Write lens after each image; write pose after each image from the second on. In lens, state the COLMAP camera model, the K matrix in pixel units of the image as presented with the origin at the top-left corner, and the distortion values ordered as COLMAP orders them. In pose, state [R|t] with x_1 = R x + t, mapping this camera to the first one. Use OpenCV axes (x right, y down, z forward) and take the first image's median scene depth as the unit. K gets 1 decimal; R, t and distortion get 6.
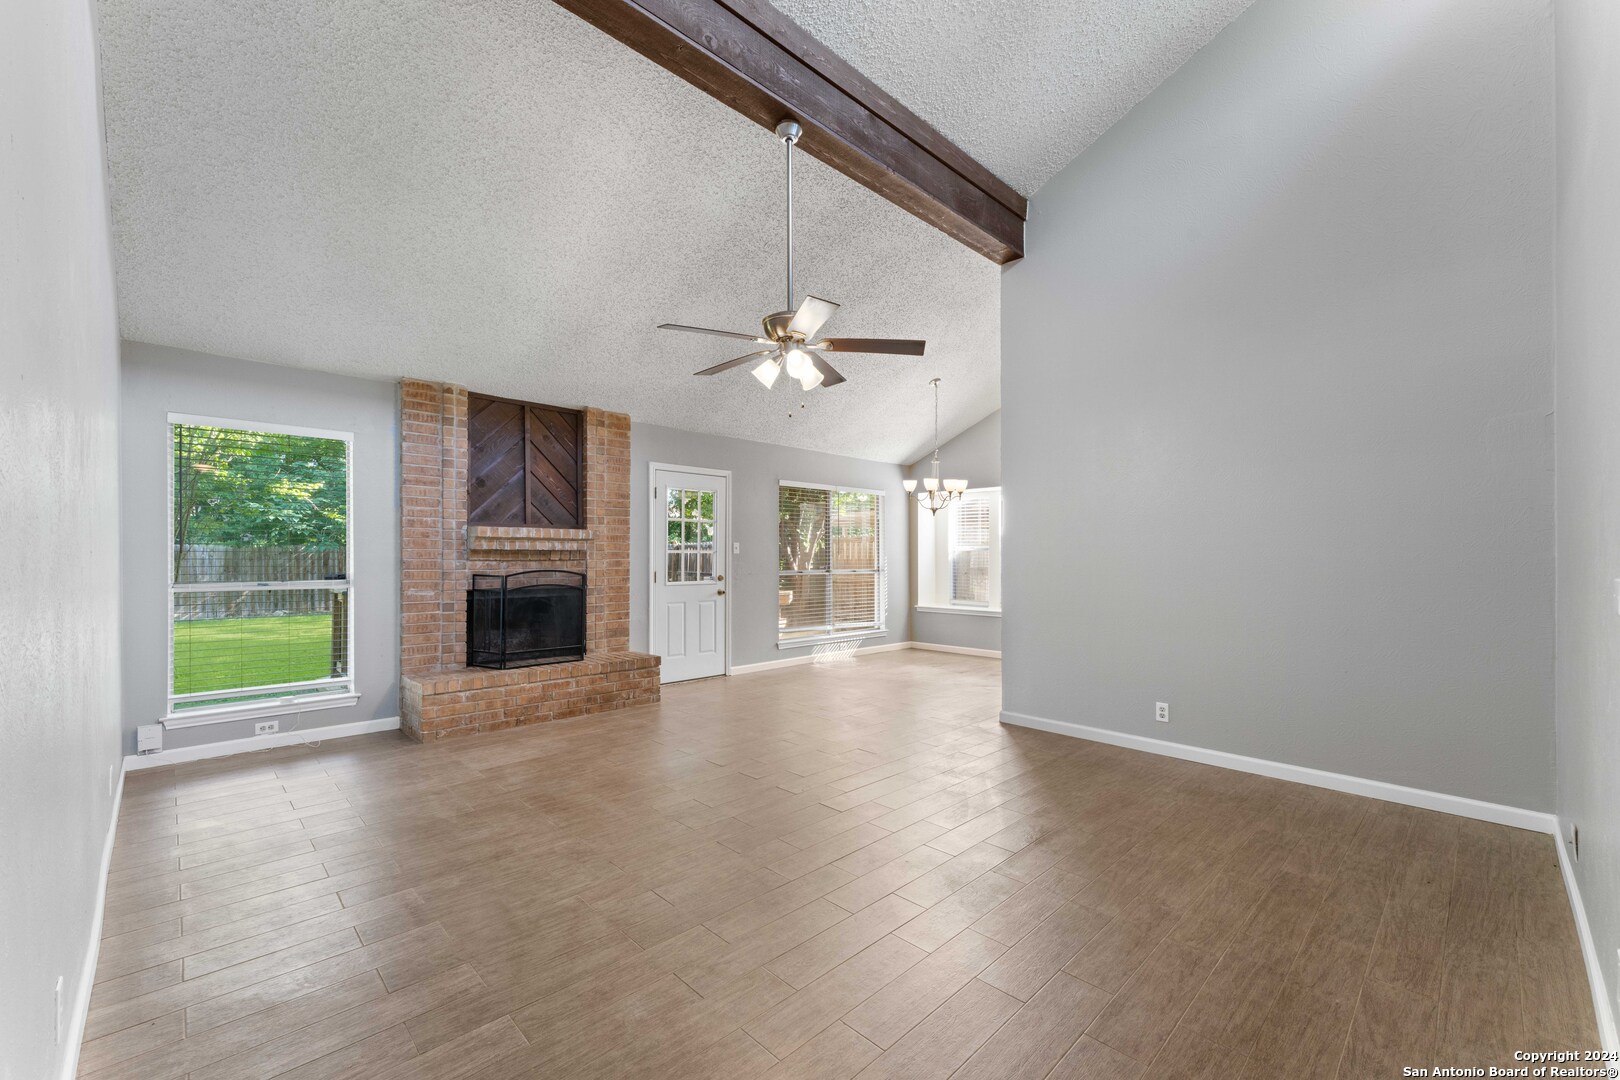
lens RADIAL K [[648.1, 0, 804.3], [0, 648.1, 551.6], [0, 0, 1]] dist [-0.000029, -0.000231]
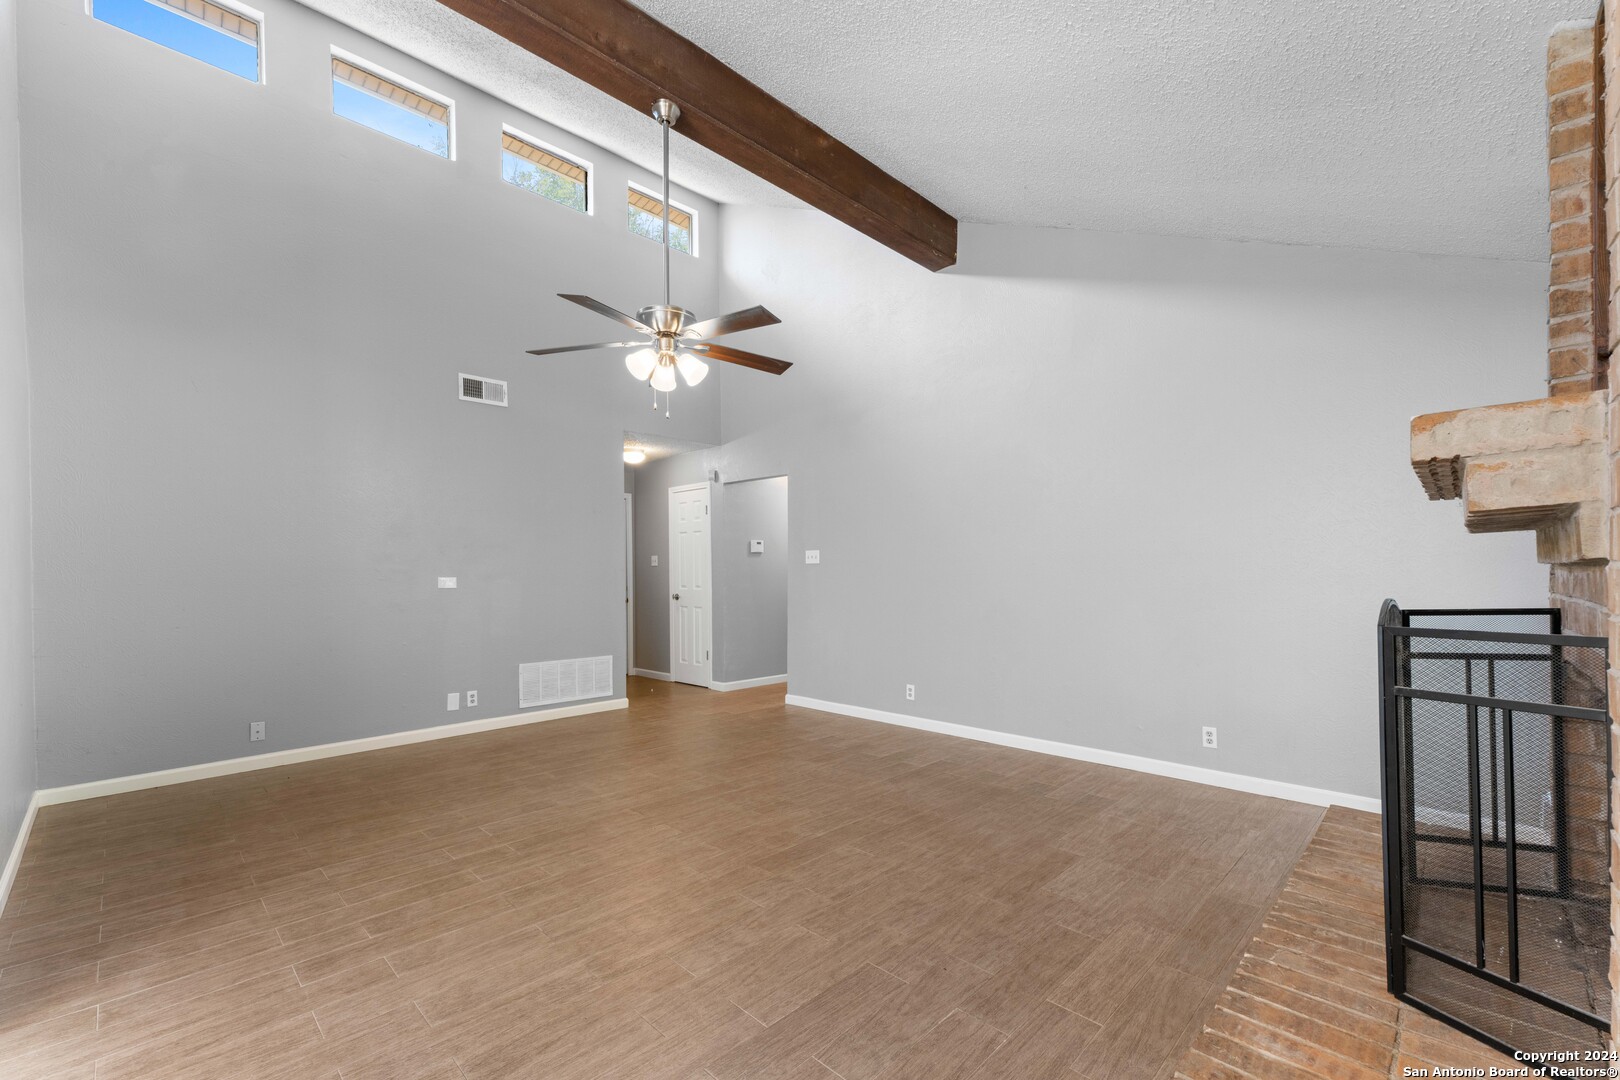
lens RADIAL K [[684.8, 0, 815.3], [0, 684.8, 581.2], [0, 0, 1]] dist [0.000568, 0.000397]
pose [[-0.999470, 0.008010, -0.031562, -0.132326], [0.007814, 0.999950, 0.006302, 0.014390], [0.031611, 0.006052, -0.999482, 1.294603]]
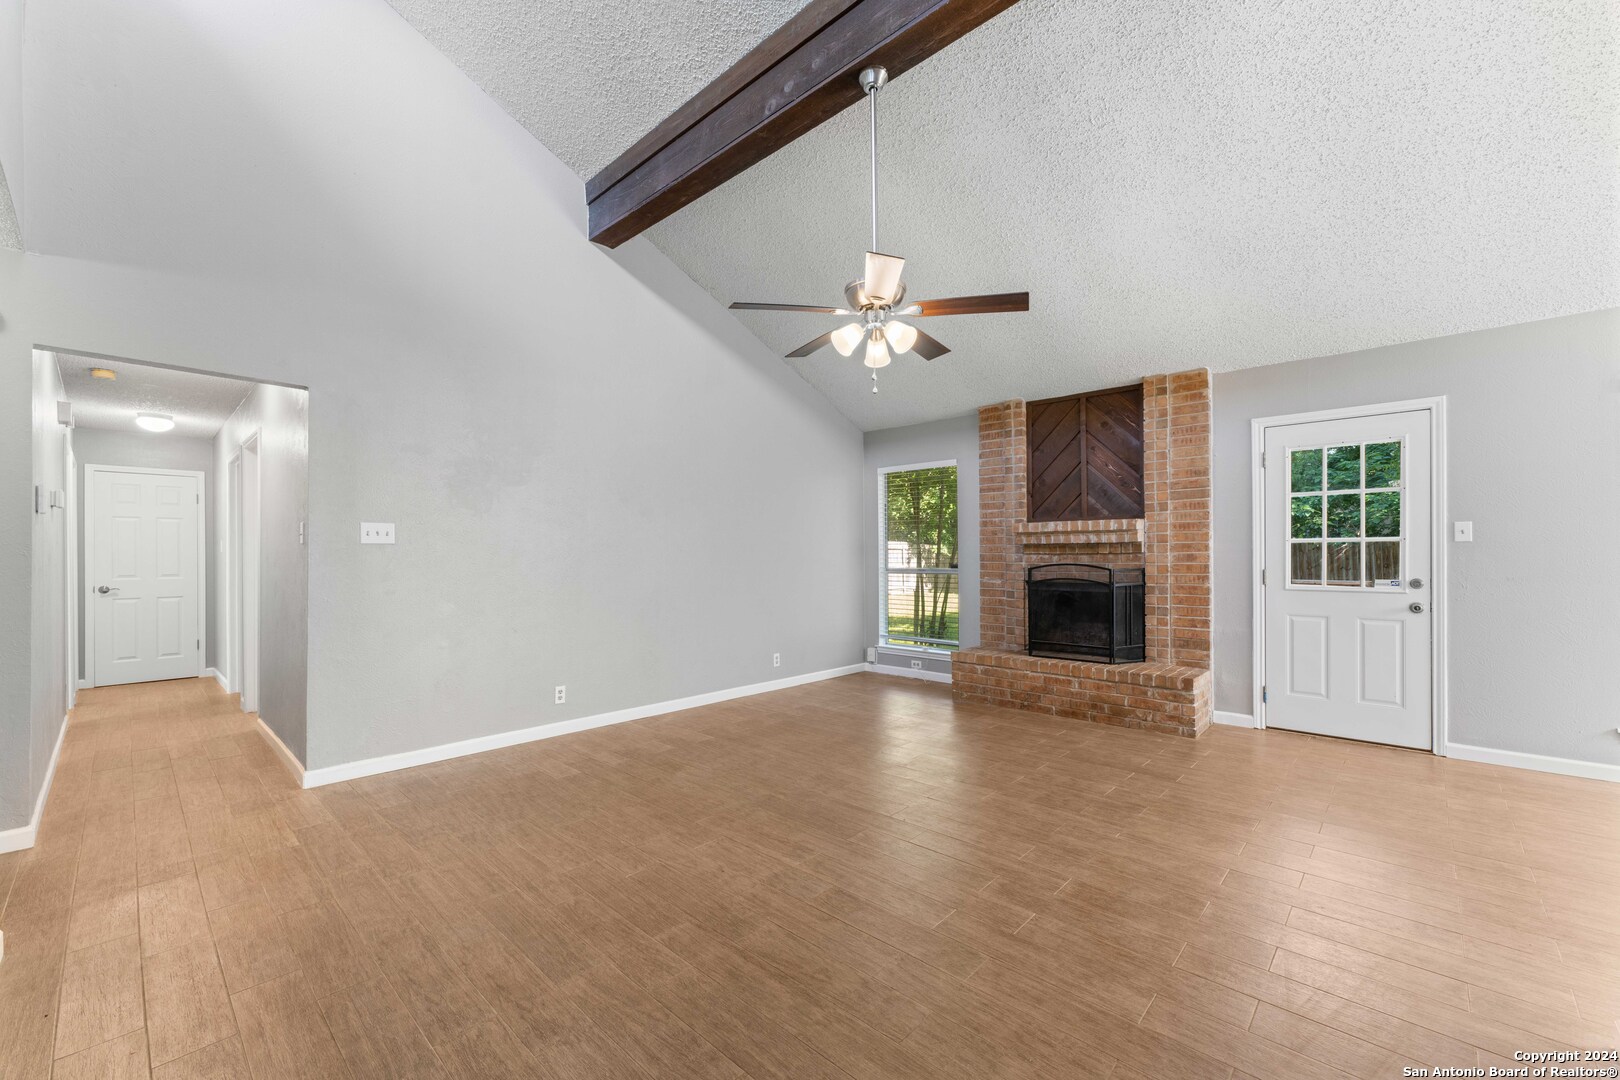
lens RADIAL K [[656.0, 0, 809.7], [0, 656.0, 551.7], [0, 0, 1]] dist [0.000201, 0.000041]
pose [[0.057657, -0.006232, -0.998317, 0.571013], [0.012962, 0.999901, -0.005493, 0.010635], [0.998252, -0.012624, 0.057732, 0.549869]]
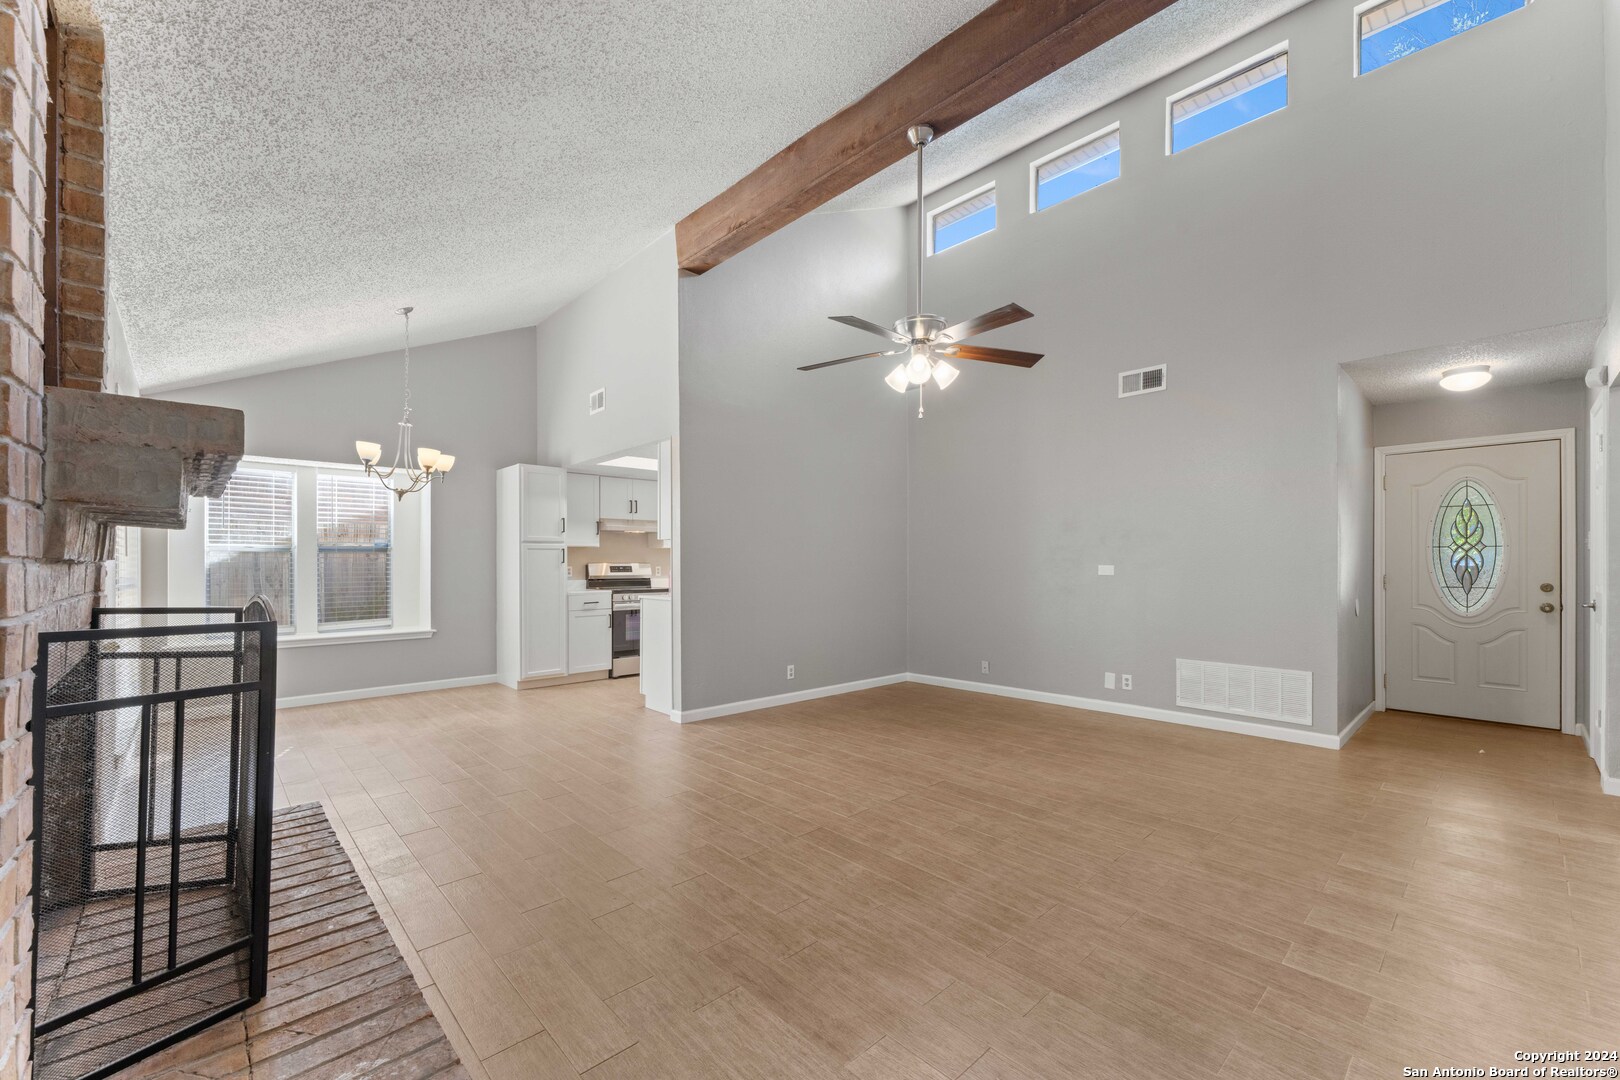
lens RADIAL K [[661.2, 0, 796.0], [0, 661.2, 561.2], [0, 0, 1]] dist [-0.000022, -0.000002]
pose [[0.029562, 0.002971, 0.999559, -0.685100], [-0.007366, 0.999969, -0.002754, 0.010694], [-0.999536, -0.007282, 0.029583, 0.749449]]
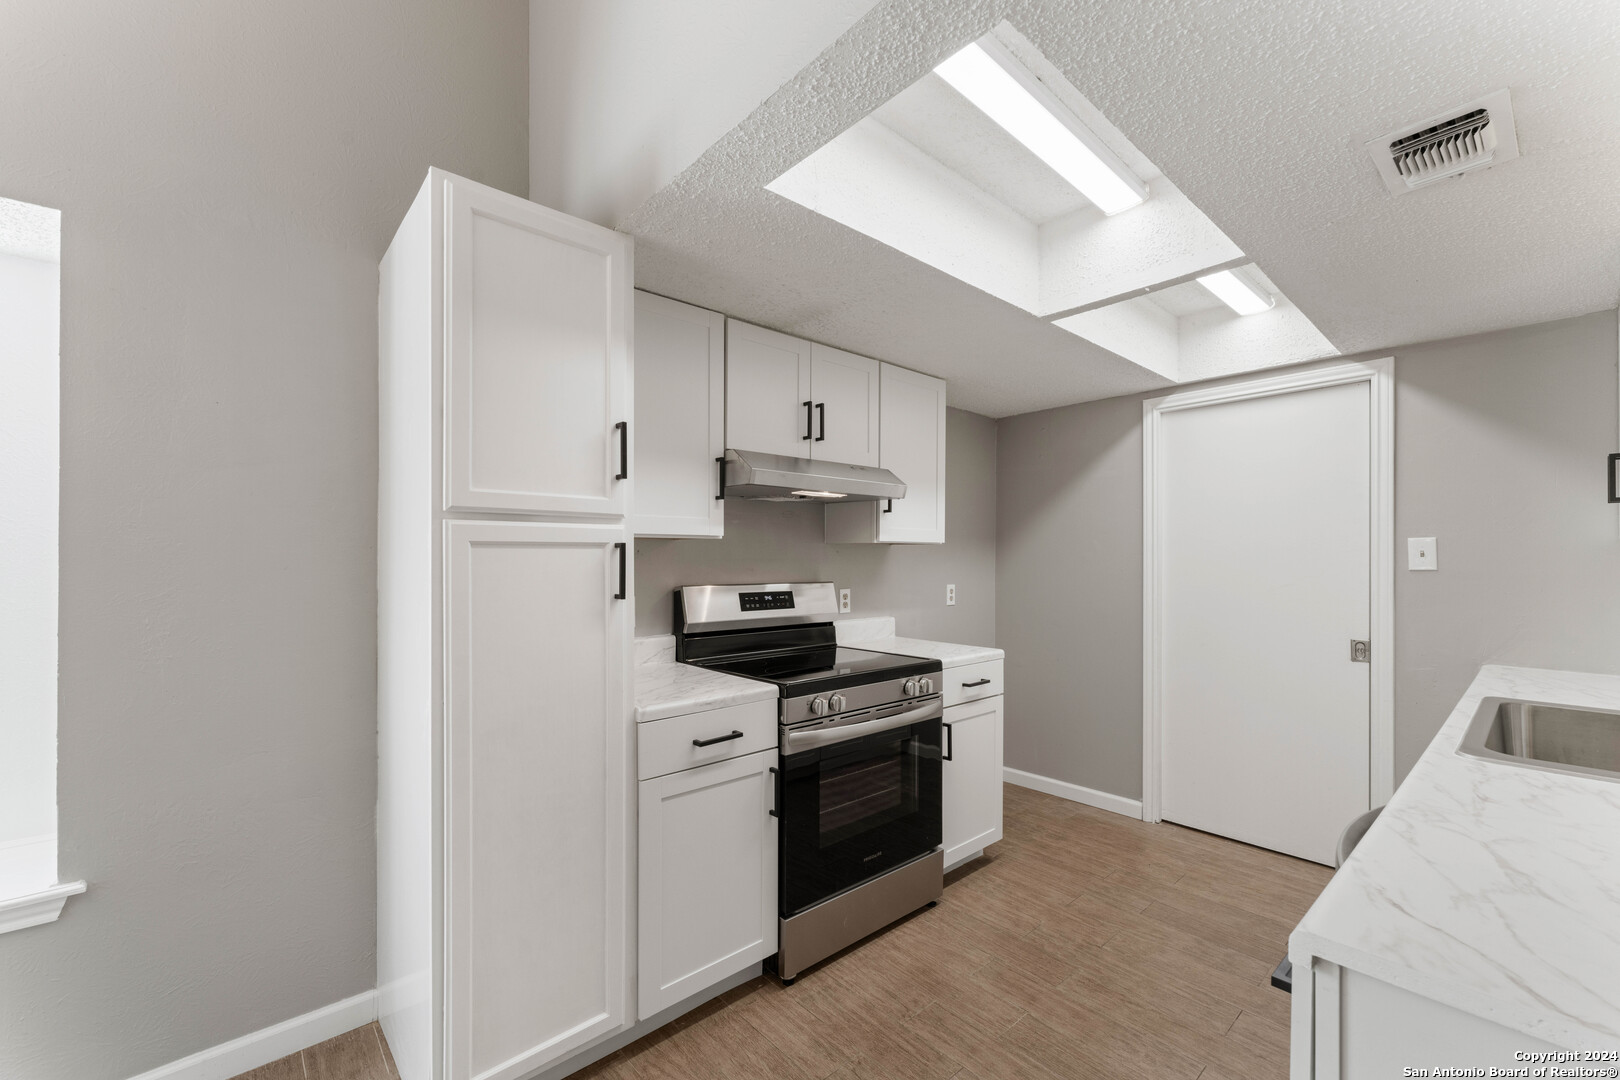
lens RADIAL K [[656.0, 0, 809.7], [0, 656.0, 551.7], [0, 0, 1]] dist [0.000201, 0.000041]
pose [[0.034287, 0.010970, 0.999352, 0.267213], [-0.010900, 0.999884, -0.010602, -0.007221], [-0.999353, -0.010530, 0.034403, 1.136214]]
